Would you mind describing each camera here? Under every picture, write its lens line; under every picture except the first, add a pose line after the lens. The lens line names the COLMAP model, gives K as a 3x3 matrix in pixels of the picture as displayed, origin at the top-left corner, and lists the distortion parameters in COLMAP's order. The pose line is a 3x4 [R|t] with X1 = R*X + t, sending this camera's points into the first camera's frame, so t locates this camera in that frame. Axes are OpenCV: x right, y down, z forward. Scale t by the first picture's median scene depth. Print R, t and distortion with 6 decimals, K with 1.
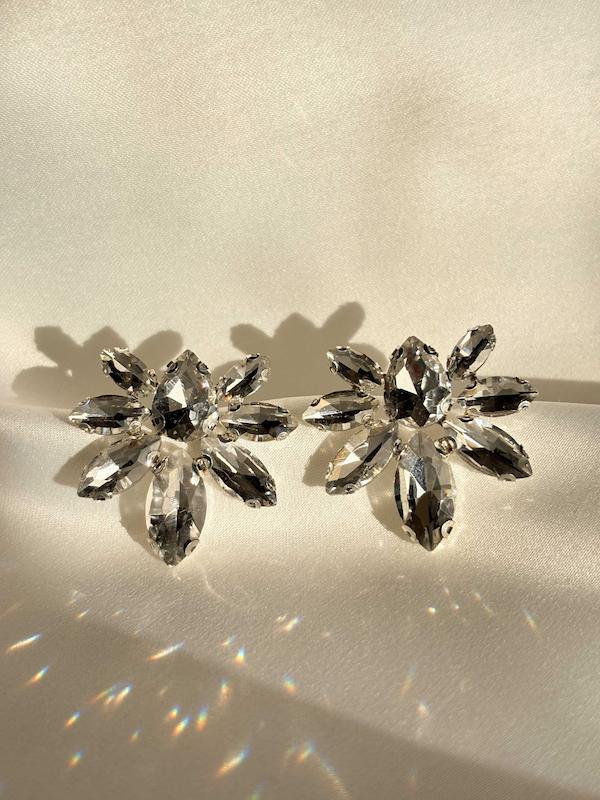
lens RADIAL K [[1215.2, 0, 298.8], [0, 1215.2, 399.9], [0, 0, 1]] dist [0.222830, 0.000000]
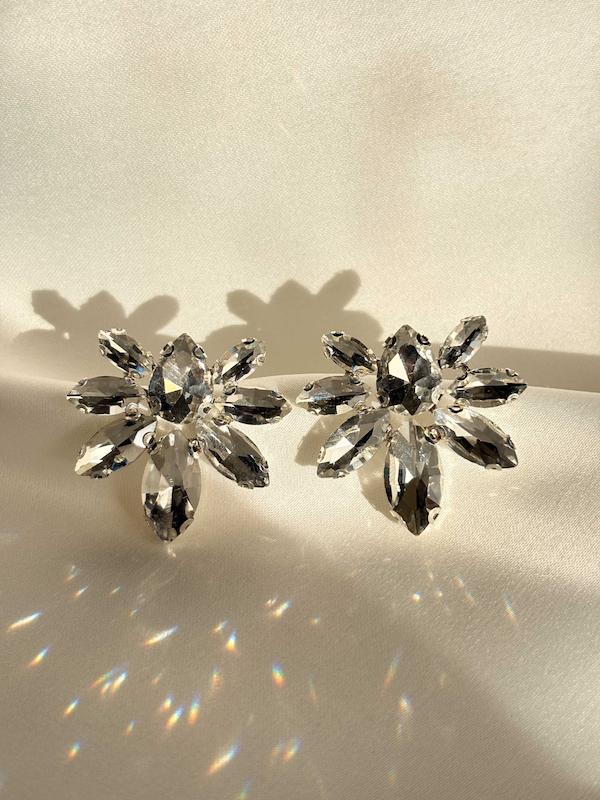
lens RADIAL K [[1215.2, 0, 301.4], [0, 1215.2, 400.1], [0, 0, 1]] dist [0.222830, 0.000000]
pose [[0.999767, 0.020173, 0.007706, -0.000333], [-0.020917, 0.993341, 0.113294, -0.102108], [-0.005369, -0.113429, 0.993532, -0.013237]]
